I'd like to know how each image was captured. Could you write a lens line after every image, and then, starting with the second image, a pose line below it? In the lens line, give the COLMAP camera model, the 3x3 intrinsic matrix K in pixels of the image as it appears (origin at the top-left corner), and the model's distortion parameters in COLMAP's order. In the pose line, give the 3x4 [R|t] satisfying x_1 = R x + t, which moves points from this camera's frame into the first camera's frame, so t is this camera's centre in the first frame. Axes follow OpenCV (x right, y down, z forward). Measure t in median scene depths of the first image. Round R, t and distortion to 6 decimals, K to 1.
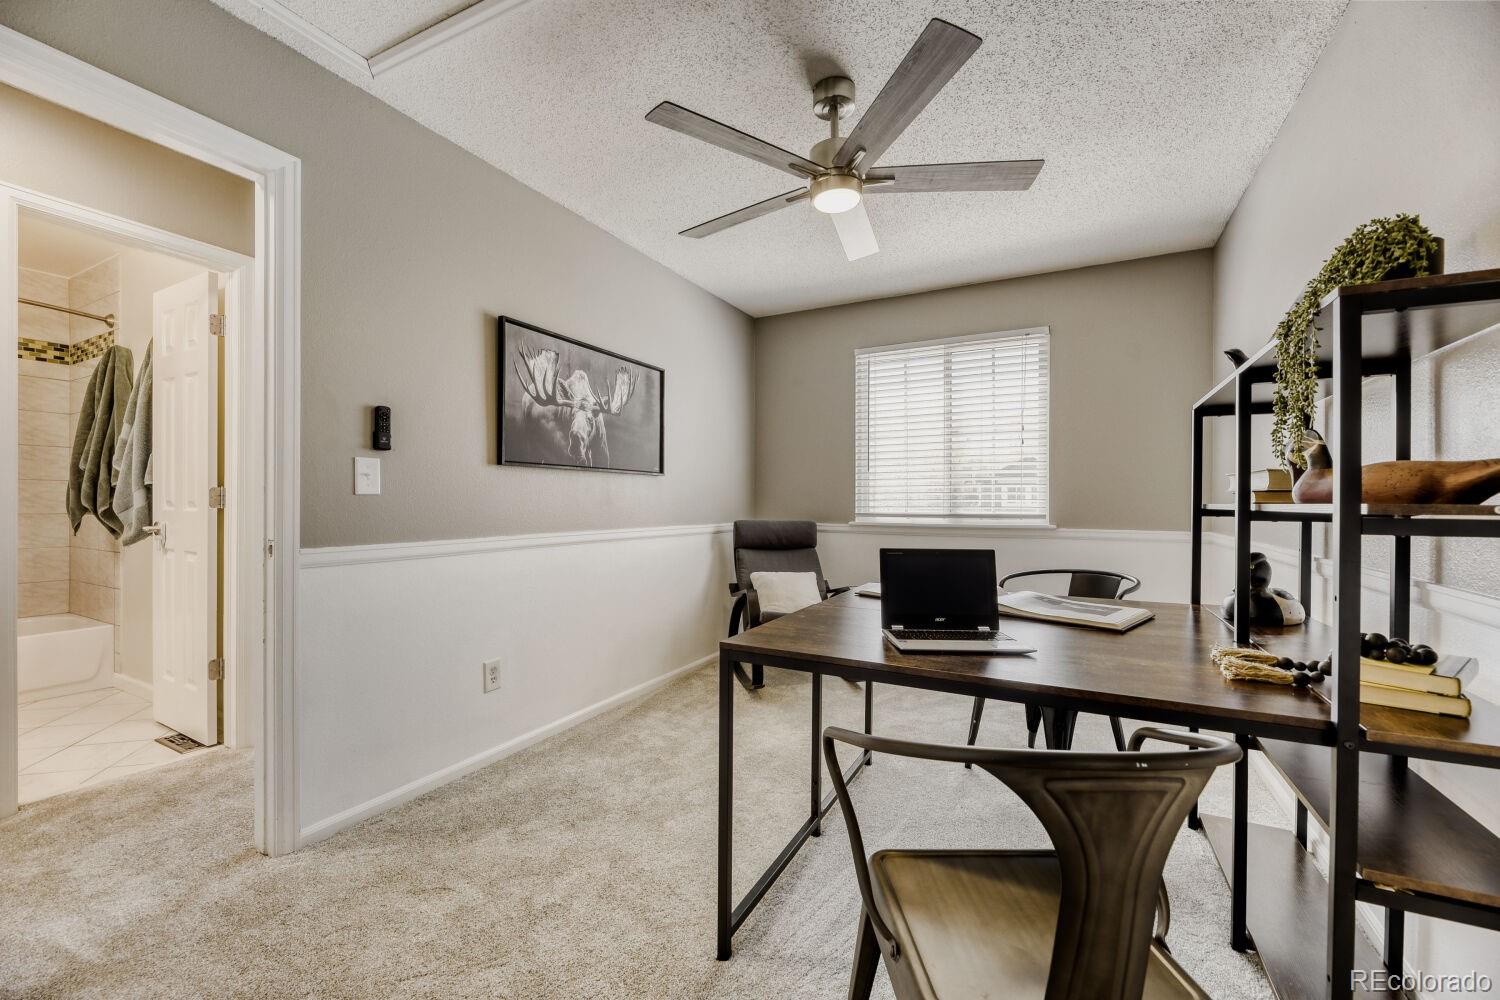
lens RADIAL K [[612.6, 0, 755.0], [0, 612.6, 499.6], [0, 0, 1]] dist [-0.000776, -0.002429]
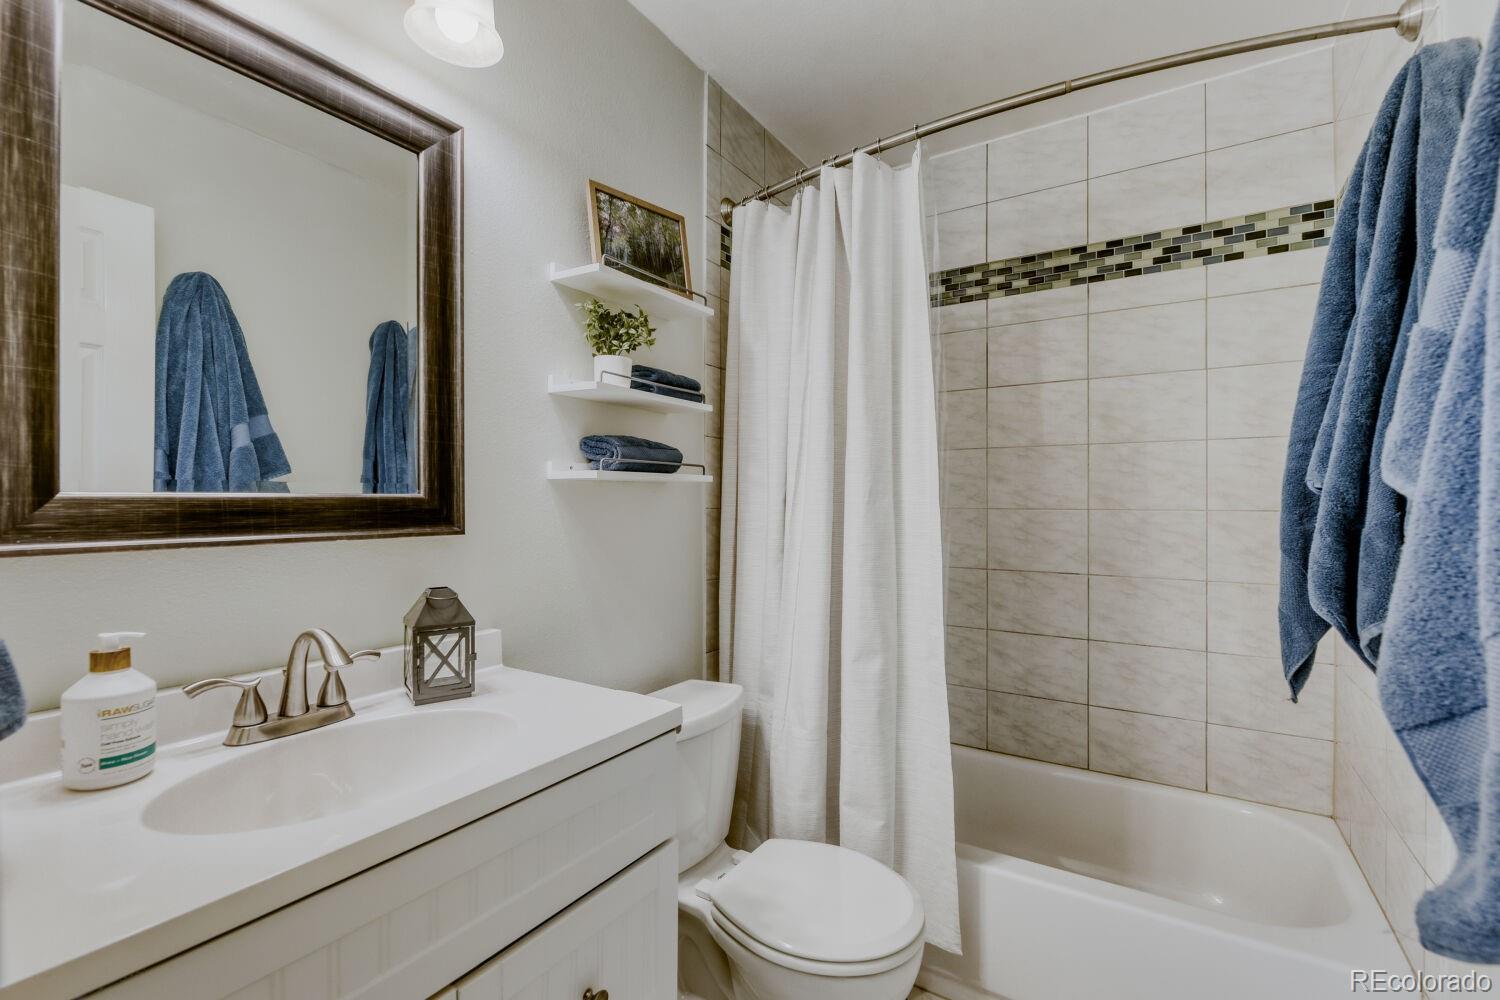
lens RADIAL K [[648.1, 0, 744.5], [0, 648.1, 500.4], [0, 0, 1]] dist [-0.010462, 0.000233]
pose [[-0.091184, -0.006283, -0.995814, -0.639304], [-0.007287, 0.999958, -0.005642, -0.034298], [0.995807, 0.006742, -0.091226, 0.629907]]
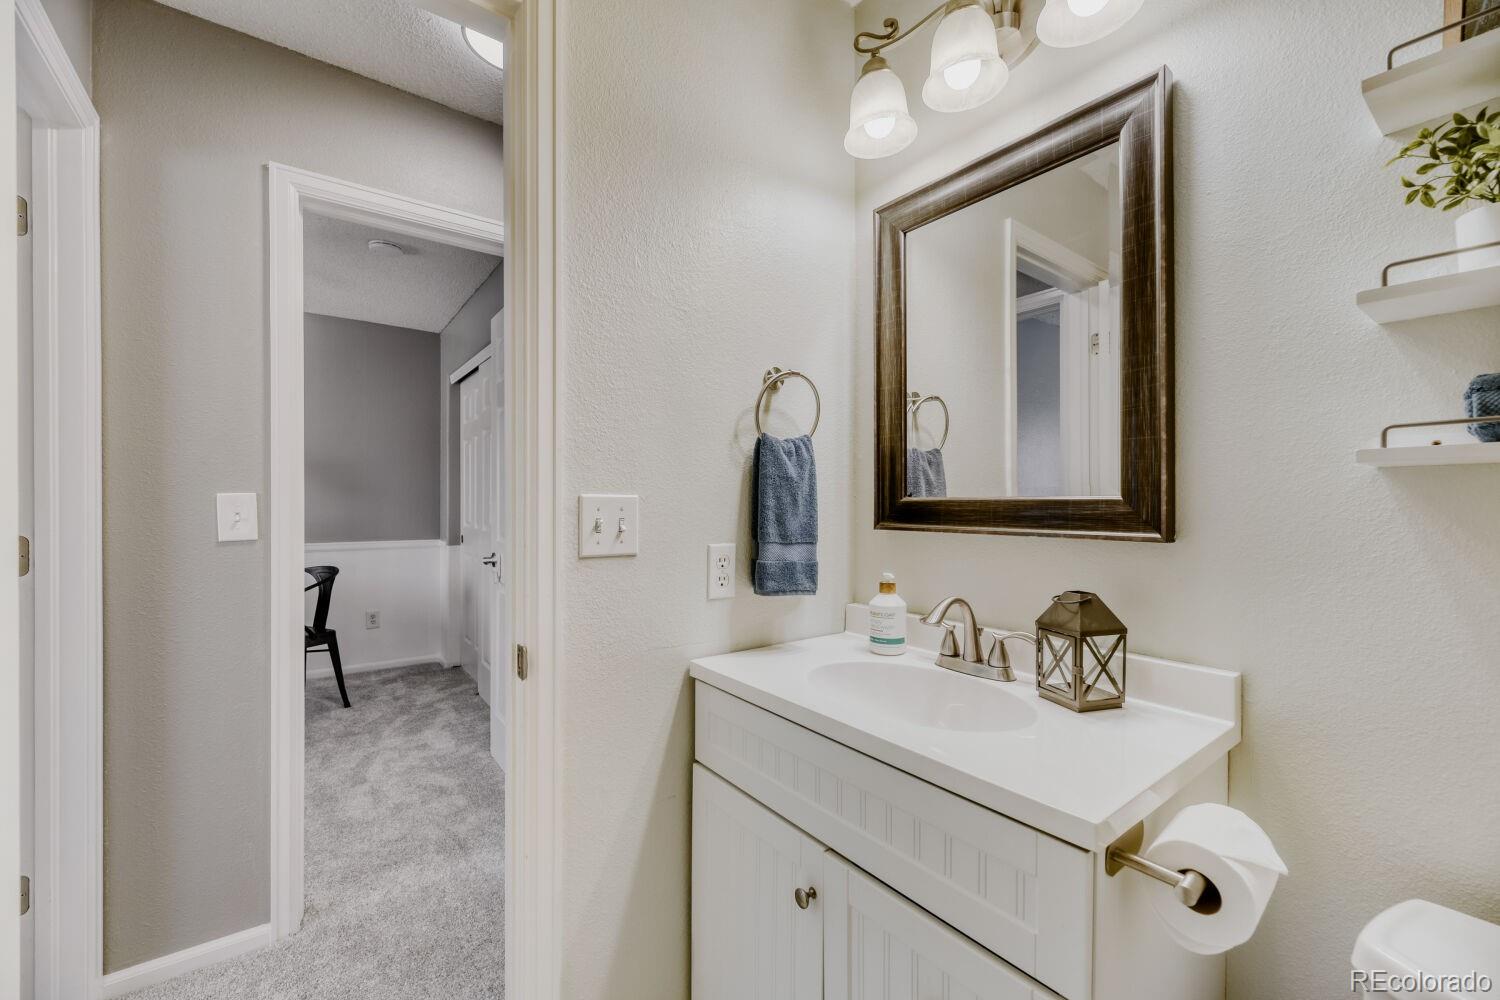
lens RADIAL K [[612.6, 0, 761.5], [0, 612.6, 501.1], [0, 0, 1]] dist [-0.000776, -0.002429]
pose [[-0.912174, -0.007035, 0.409742, -0.971644], [-0.003748, 0.999954, 0.008826, -0.038269], [-0.409785, 0.006515, -0.912159, 0.808357]]
